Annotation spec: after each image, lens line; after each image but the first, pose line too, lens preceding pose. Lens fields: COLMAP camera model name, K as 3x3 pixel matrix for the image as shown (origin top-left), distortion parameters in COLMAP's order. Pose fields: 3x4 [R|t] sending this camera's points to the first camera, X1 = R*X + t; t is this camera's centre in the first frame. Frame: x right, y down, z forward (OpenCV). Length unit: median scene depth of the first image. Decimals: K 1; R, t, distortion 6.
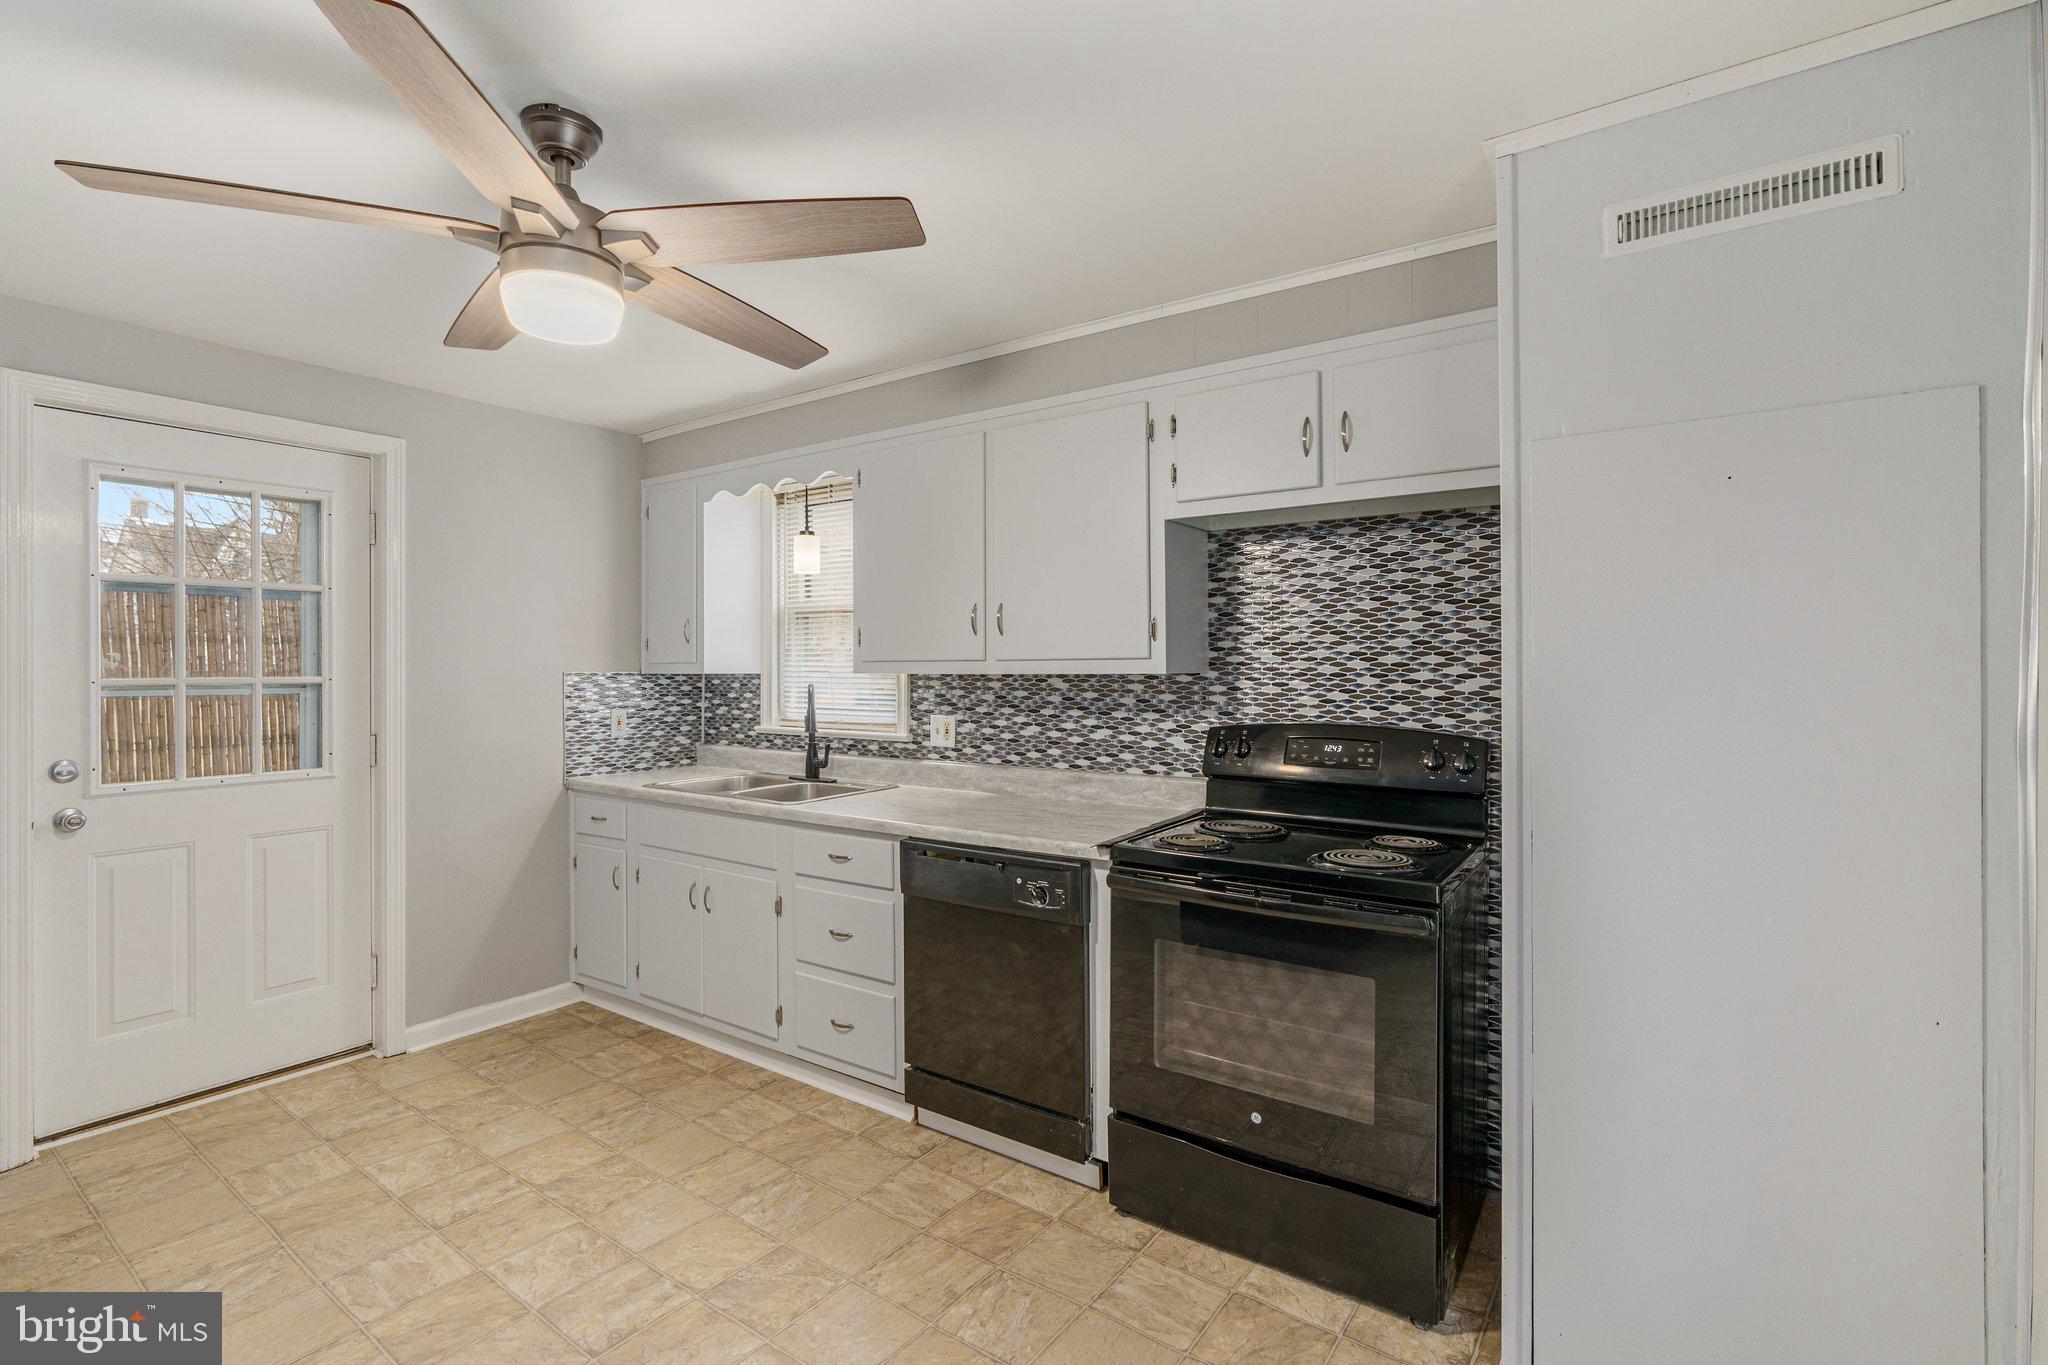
lens RADIAL K [[931.7, 0, 1021.3], [0, 931.7, 666.0], [0, 0, 1]] dist [-0.008963, 0.004523]
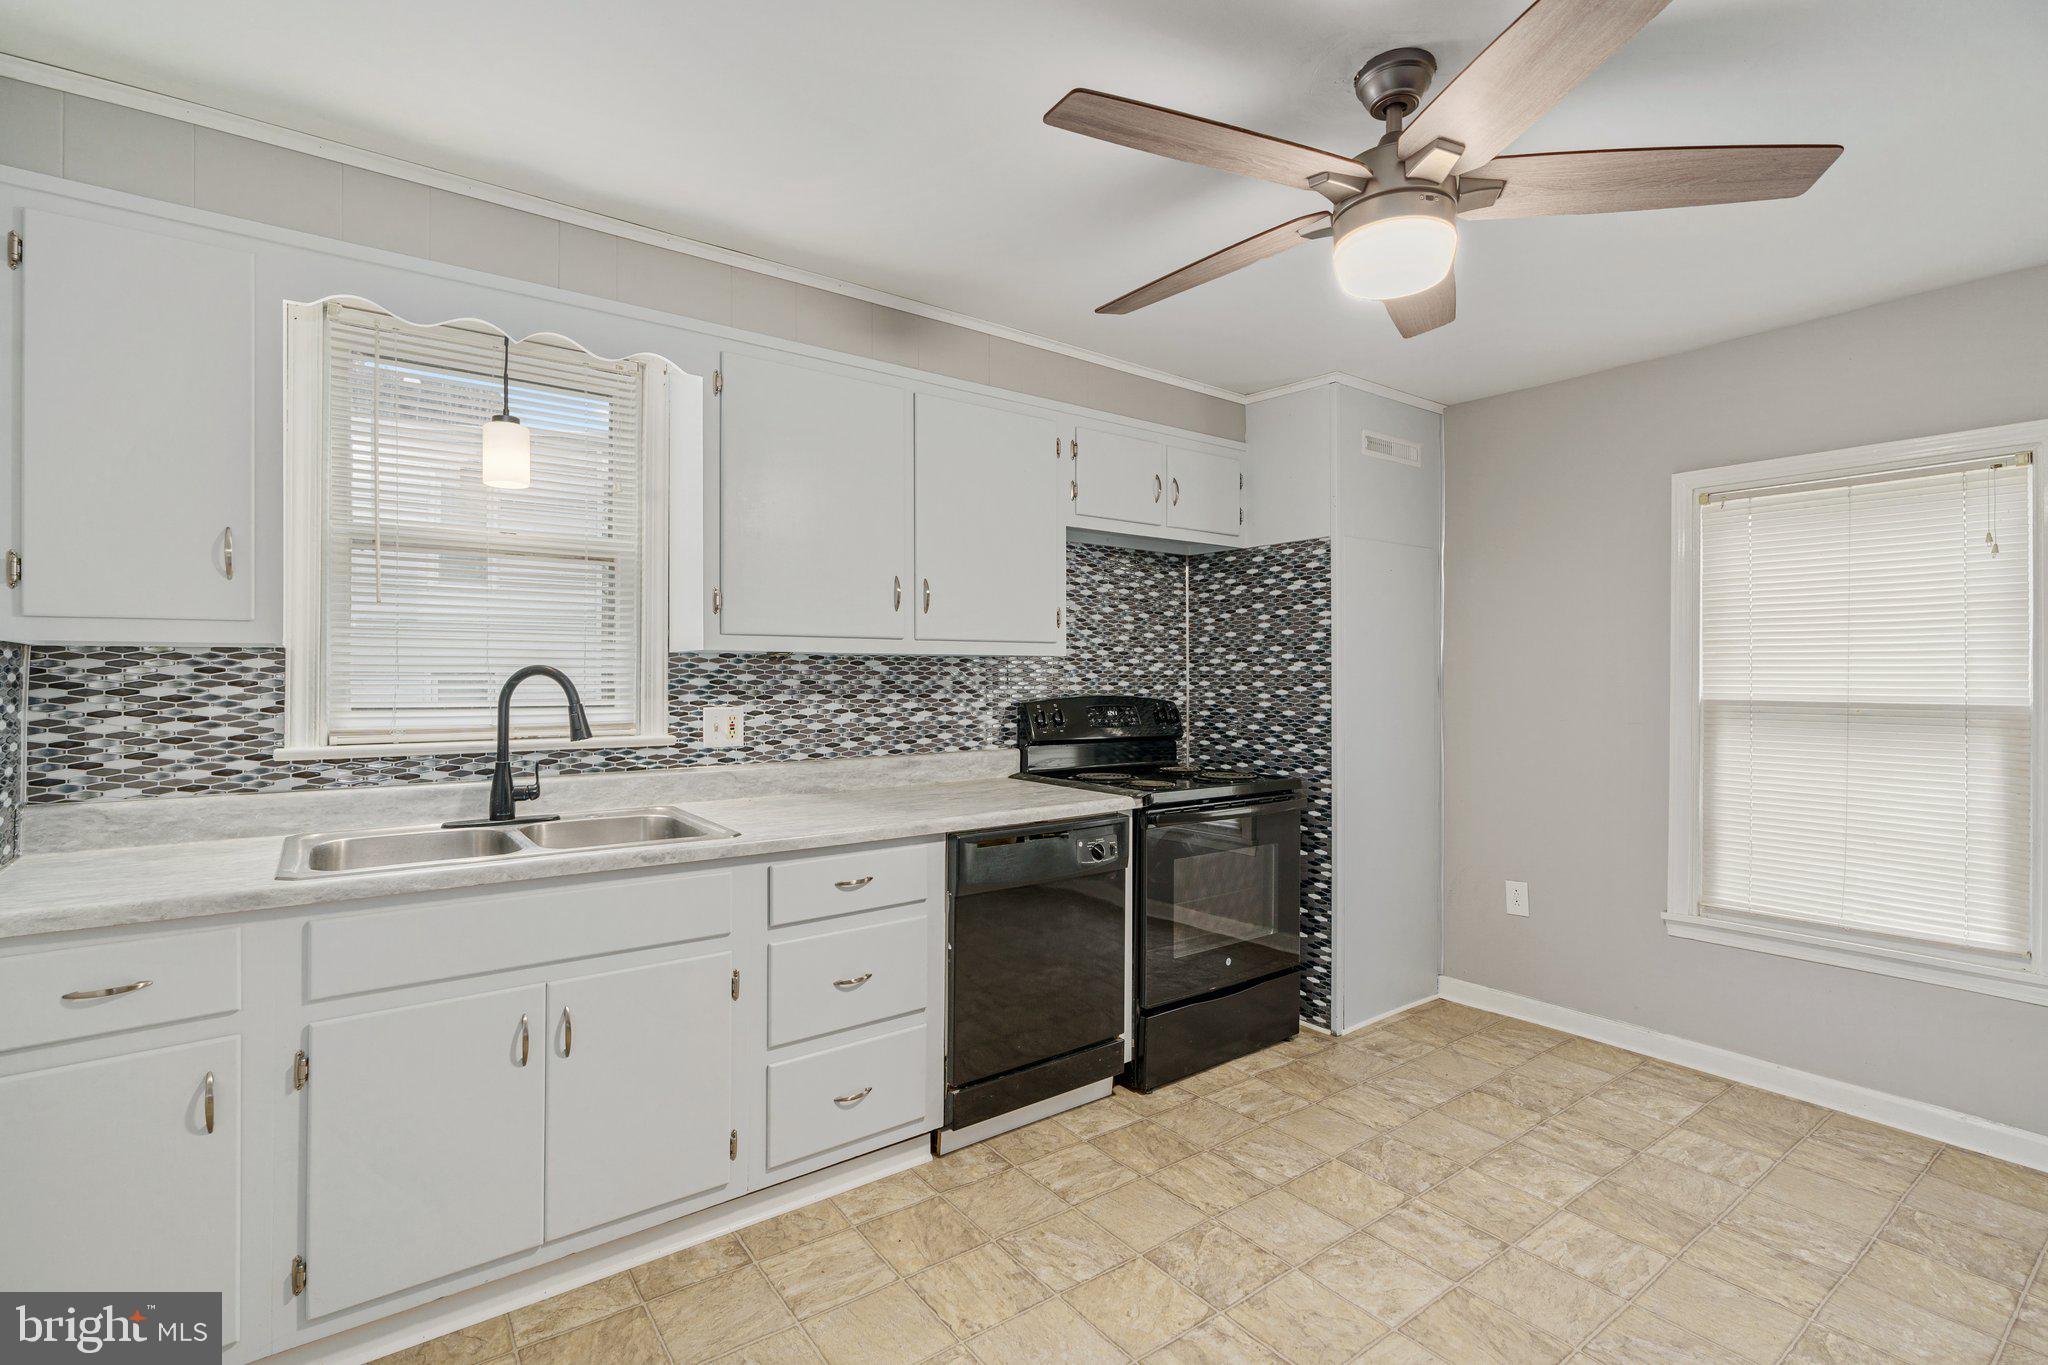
lens RADIAL K [[931.7, 0, 1012.2], [0, 931.7, 666.2], [0, 0, 1]] dist [-0.008963, 0.004523]
pose [[0.318844, 0.010674, 0.947747, -0.843399], [-0.005027, 0.999942, -0.009571, 0.027939], [-0.947794, -0.001713, 0.318879, 0.585158]]
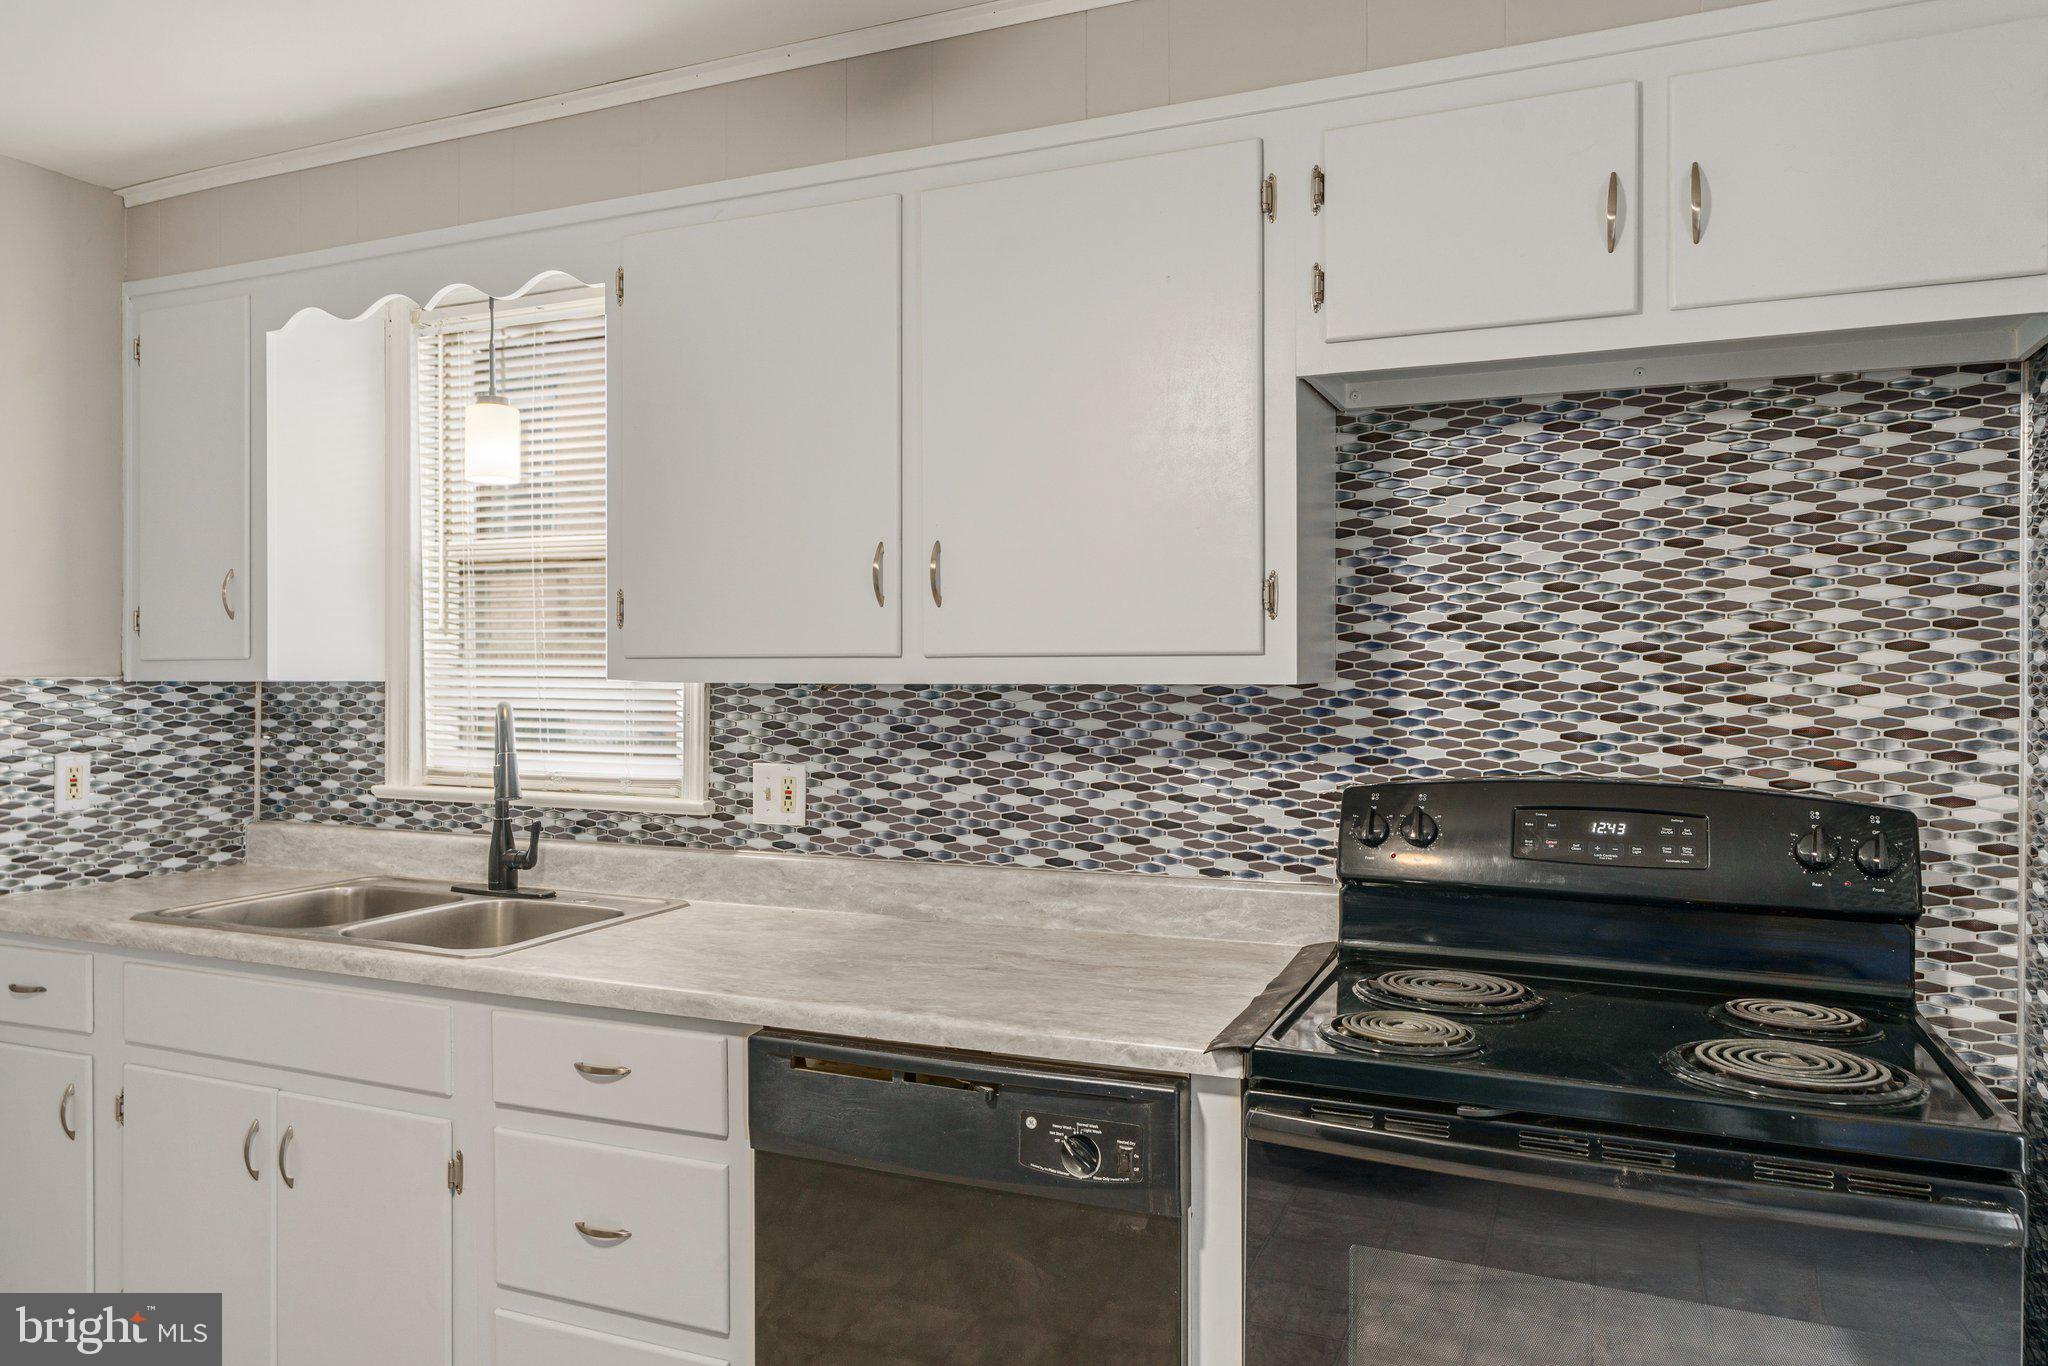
lens RADIAL K [[1402.3, 0, 1014.1], [0, 1402.3, 680.2], [0, 0, 1]] dist [0.003839, 0.001877]
pose [[0.981643, 0.002558, 0.190712, -0.117860], [-0.003973, 0.999967, 0.007037, 0.001215], [-0.190688, -0.007665, 0.981621, 0.244586]]
